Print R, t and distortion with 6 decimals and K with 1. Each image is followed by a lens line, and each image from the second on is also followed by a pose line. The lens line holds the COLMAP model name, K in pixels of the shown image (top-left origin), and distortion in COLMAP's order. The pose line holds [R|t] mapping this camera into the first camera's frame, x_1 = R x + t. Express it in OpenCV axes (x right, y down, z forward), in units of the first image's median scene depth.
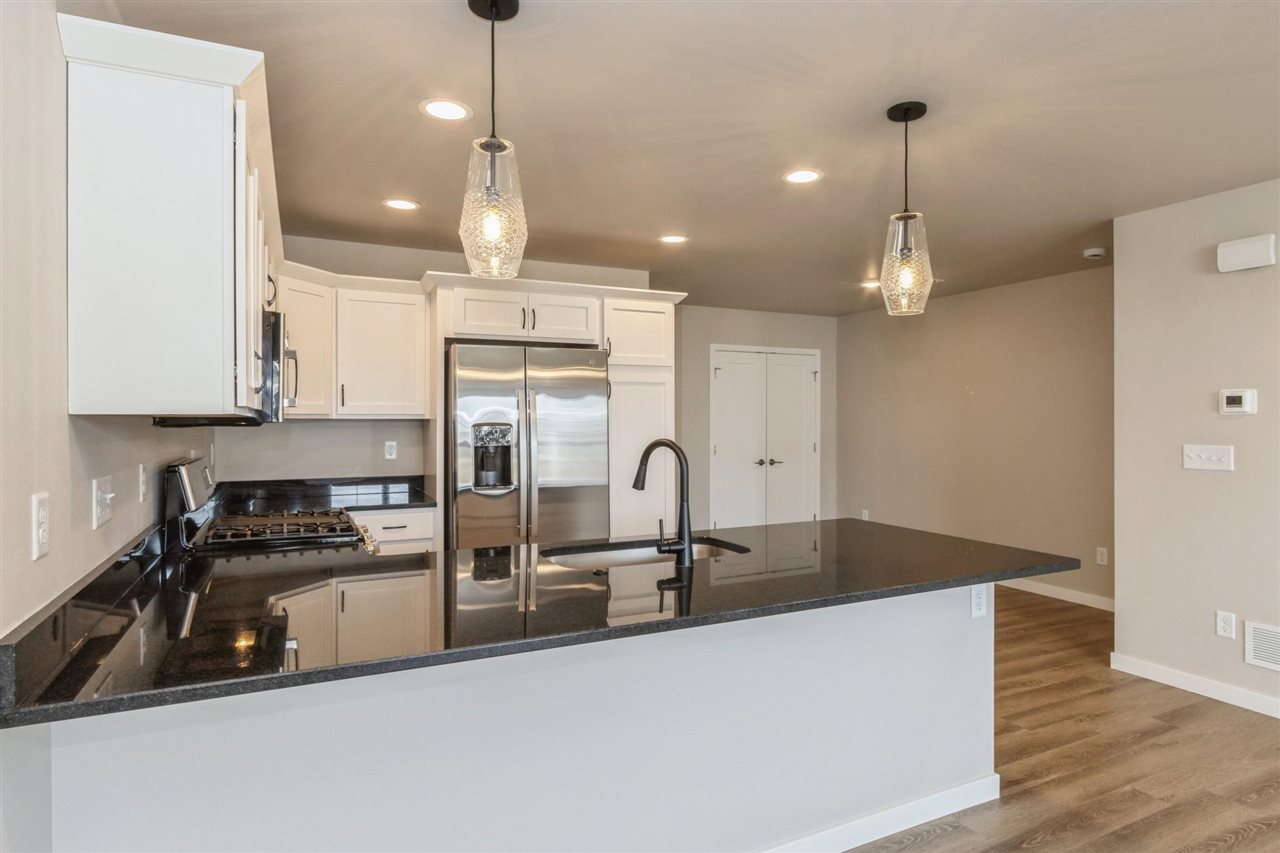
lens RADIAL K [[713.1, 0, 638.5], [0, 713.1, 418.6], [0, 0, 1]] dist [0.001033, 0.000047]
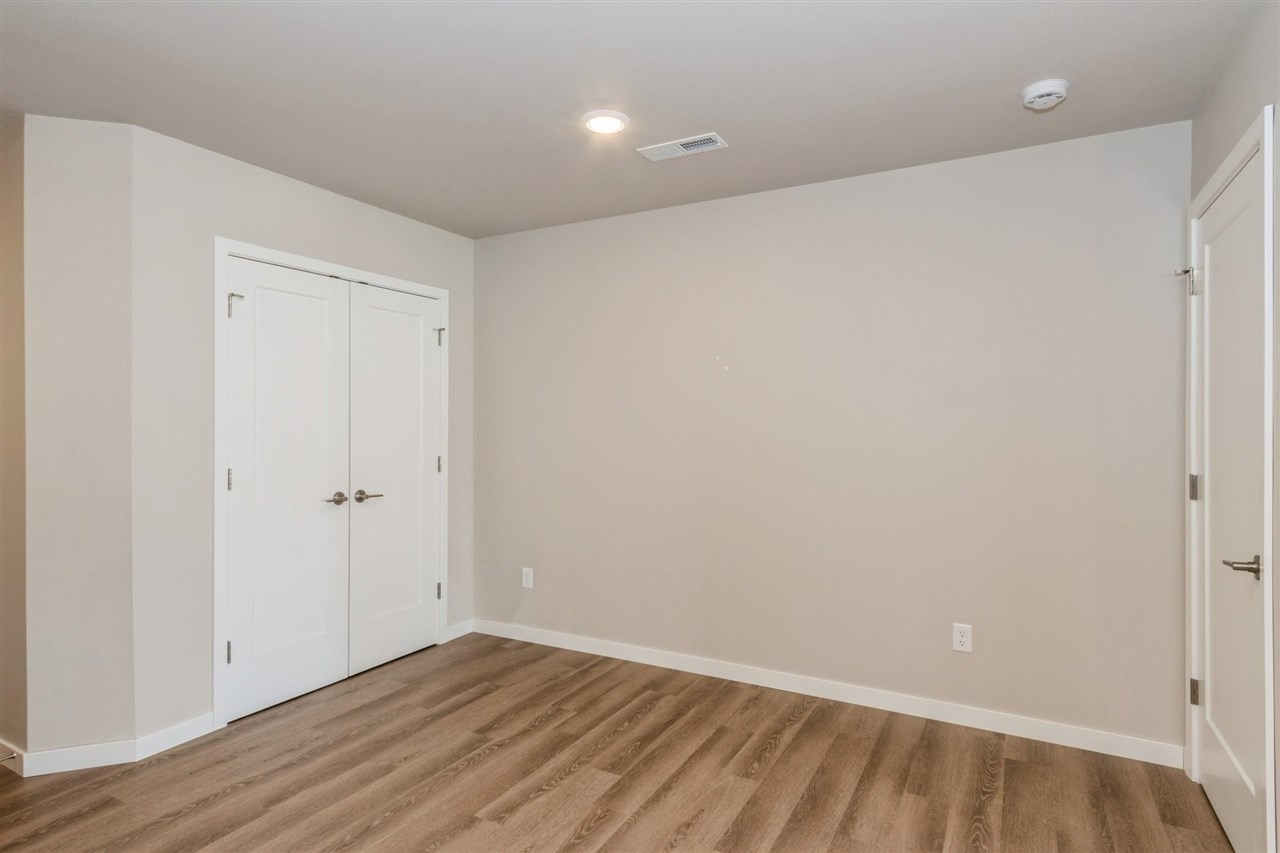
lens RADIAL K [[693.2, 0, 640.0], [0, 693.2, 426.5], [0, 0, 1]] dist [0.022929, 0.000141]
pose [[0.813417, -0.003651, 0.581669, 0.067208], [-0.000076, 0.999980, 0.006383, 0.008621], [-0.581681, -0.005237, 0.813400, 0.536571]]
